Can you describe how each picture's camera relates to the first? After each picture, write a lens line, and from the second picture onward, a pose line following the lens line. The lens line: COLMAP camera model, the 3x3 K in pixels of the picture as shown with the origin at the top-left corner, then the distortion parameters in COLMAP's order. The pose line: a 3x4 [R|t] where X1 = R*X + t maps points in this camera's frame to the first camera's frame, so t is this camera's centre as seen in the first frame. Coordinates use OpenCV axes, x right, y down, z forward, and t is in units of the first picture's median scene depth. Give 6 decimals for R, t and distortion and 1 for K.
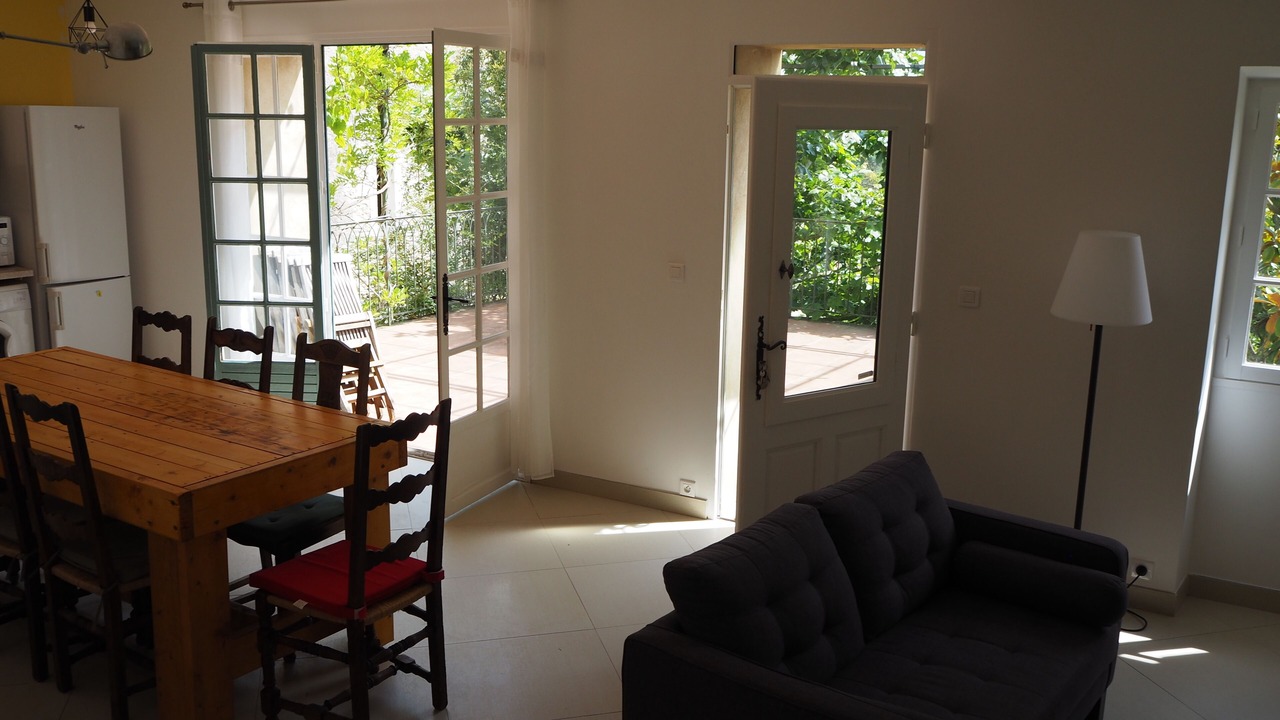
lens RADIAL K [[1105.7, 0, 640.0], [0, 1105.7, 360.0], [0, 0, 1]] dist [-0.049038, 0.020823]
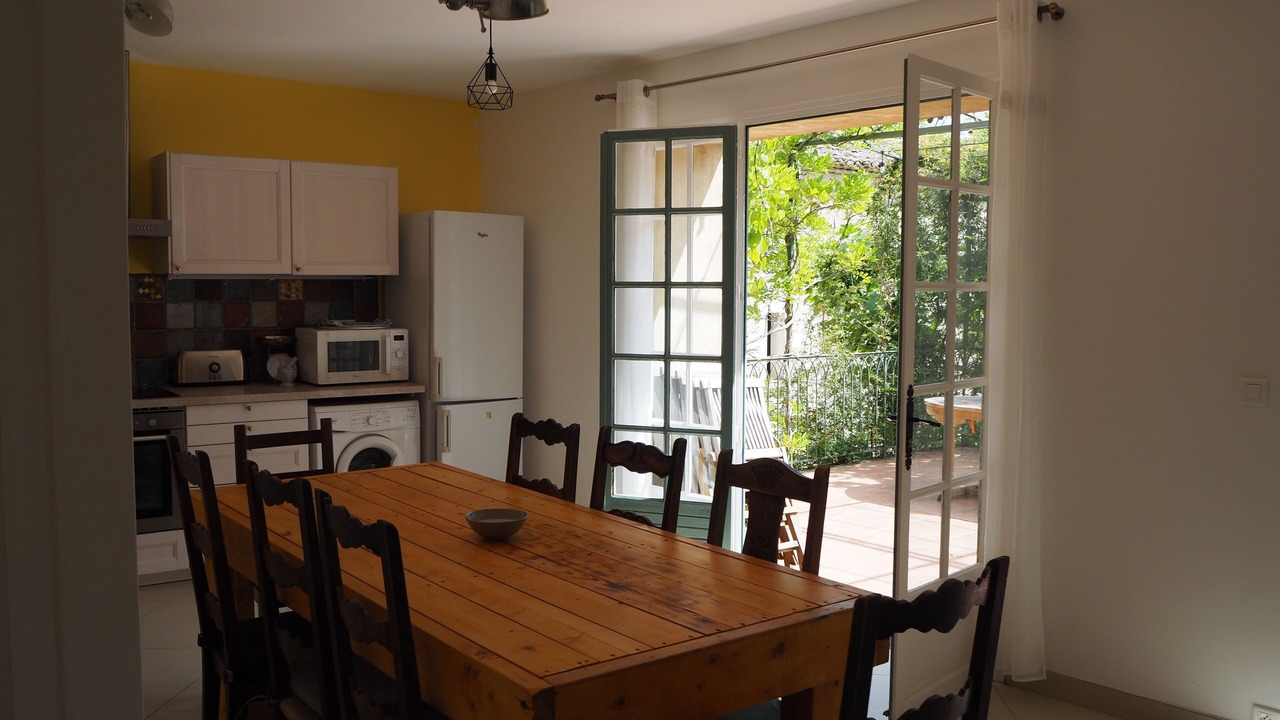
lens RADIAL K [[1077.5, 0, 640.0], [0, 1077.5, 360.0], [0, 0, 1]] dist [-0.057191, 0.024239]
pose [[0.942316, 0.009881, -0.334578, -0.087539], [-0.059685, 0.988506, -0.138904, 0.012046], [0.329360, 0.150861, 0.932075, 0.225808]]
